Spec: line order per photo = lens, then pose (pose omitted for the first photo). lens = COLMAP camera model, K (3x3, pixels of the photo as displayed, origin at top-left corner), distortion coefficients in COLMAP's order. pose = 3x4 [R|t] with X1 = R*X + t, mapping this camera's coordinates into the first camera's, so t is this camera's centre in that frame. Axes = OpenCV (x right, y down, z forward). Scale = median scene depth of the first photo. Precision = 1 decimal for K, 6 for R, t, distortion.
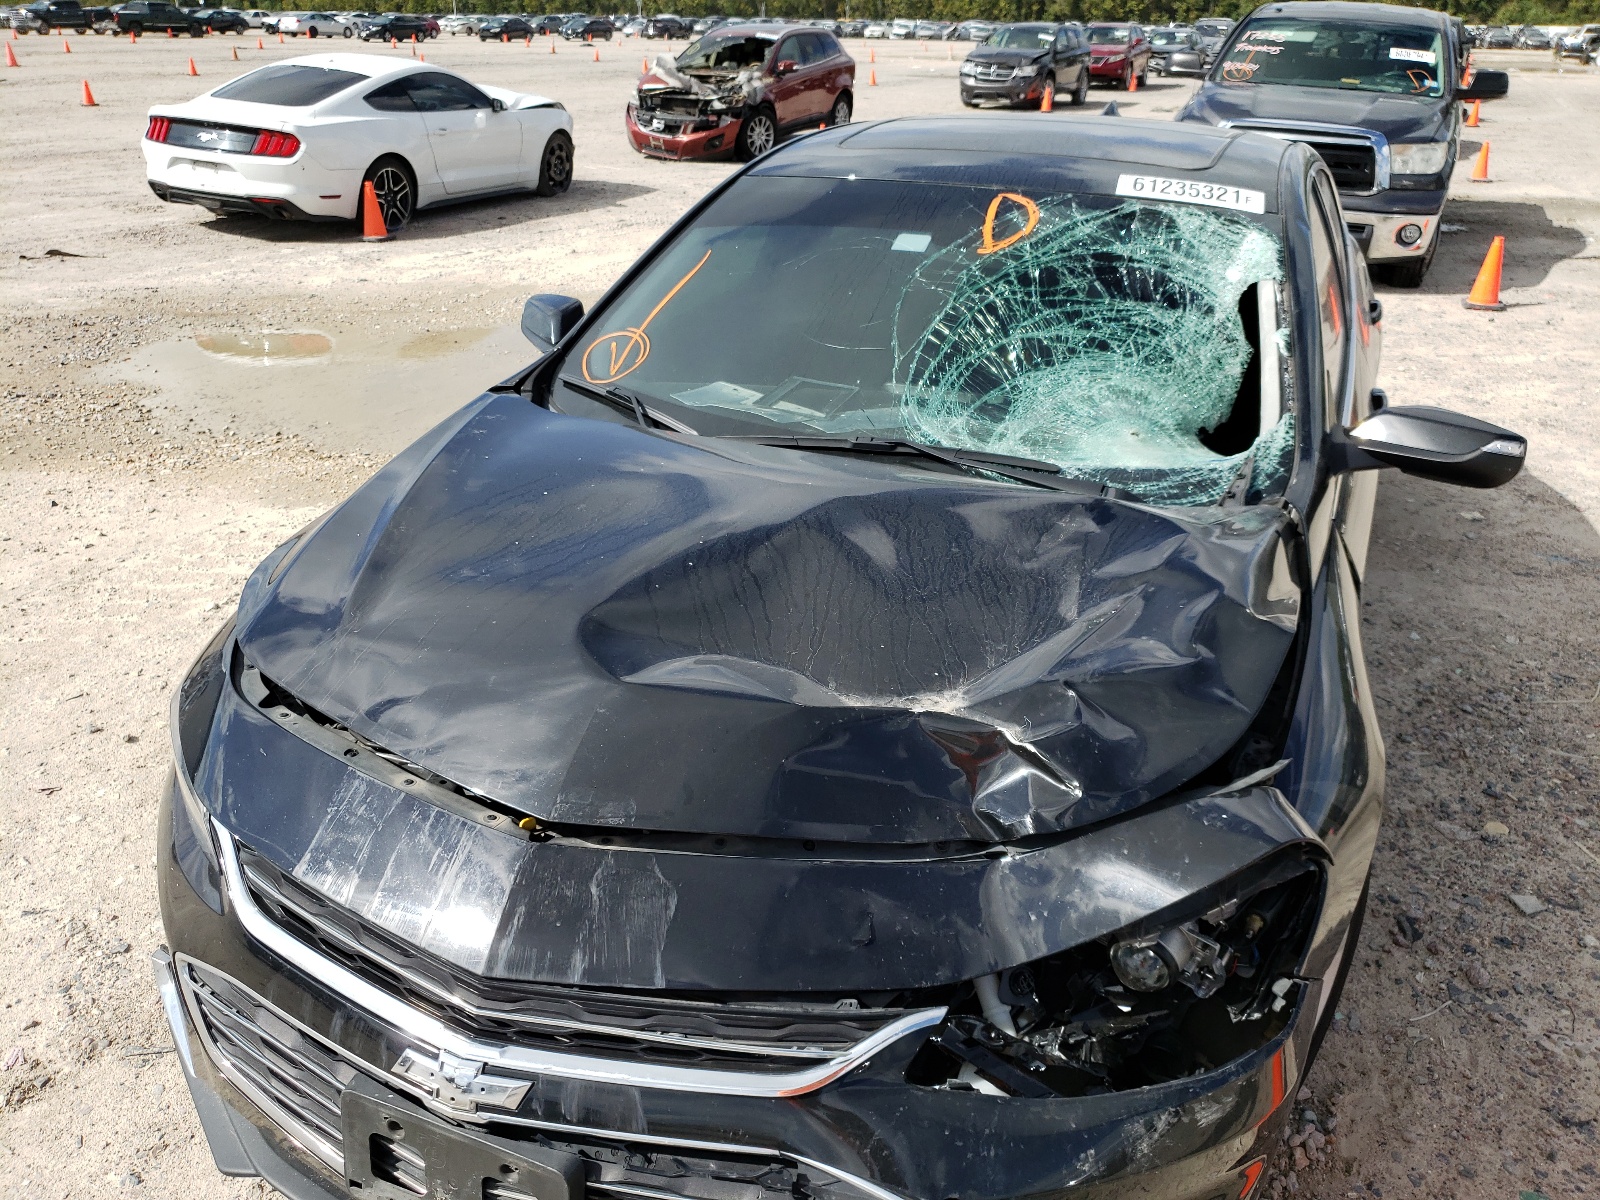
lens RADIAL K [[1223.2, 0, 802.2], [0, 1223.2, 593.1], [0, 0, 1]] dist [-0.009484, 0.017470]
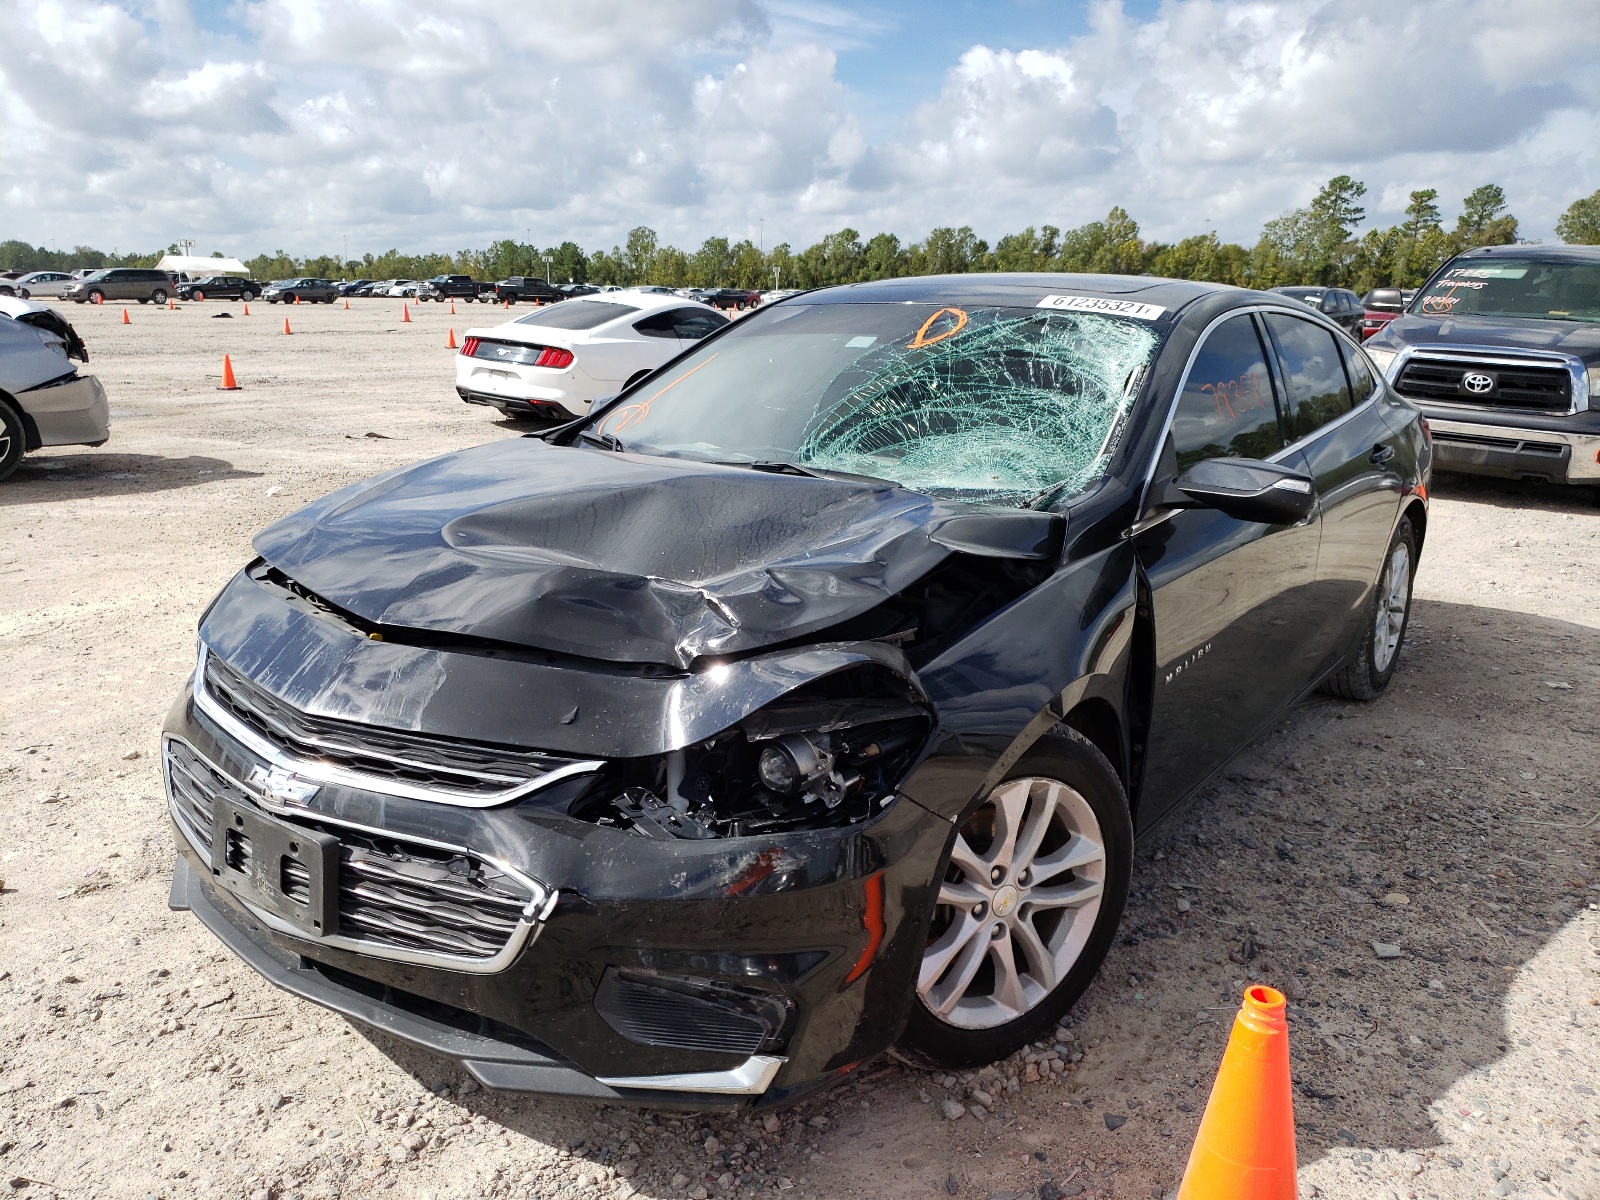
lens RADIAL K [[1201.0, 0, 793.4], [0, 1201.0, 611.0], [0, 0, 1]] dist [0.020468, -0.007756]
pose [[0.970126, 0.062112, -0.234518, 0.329149], [-0.104108, 0.979724, -0.171179, 0.200542], [0.219130, 0.190481, 0.956922, -0.136299]]
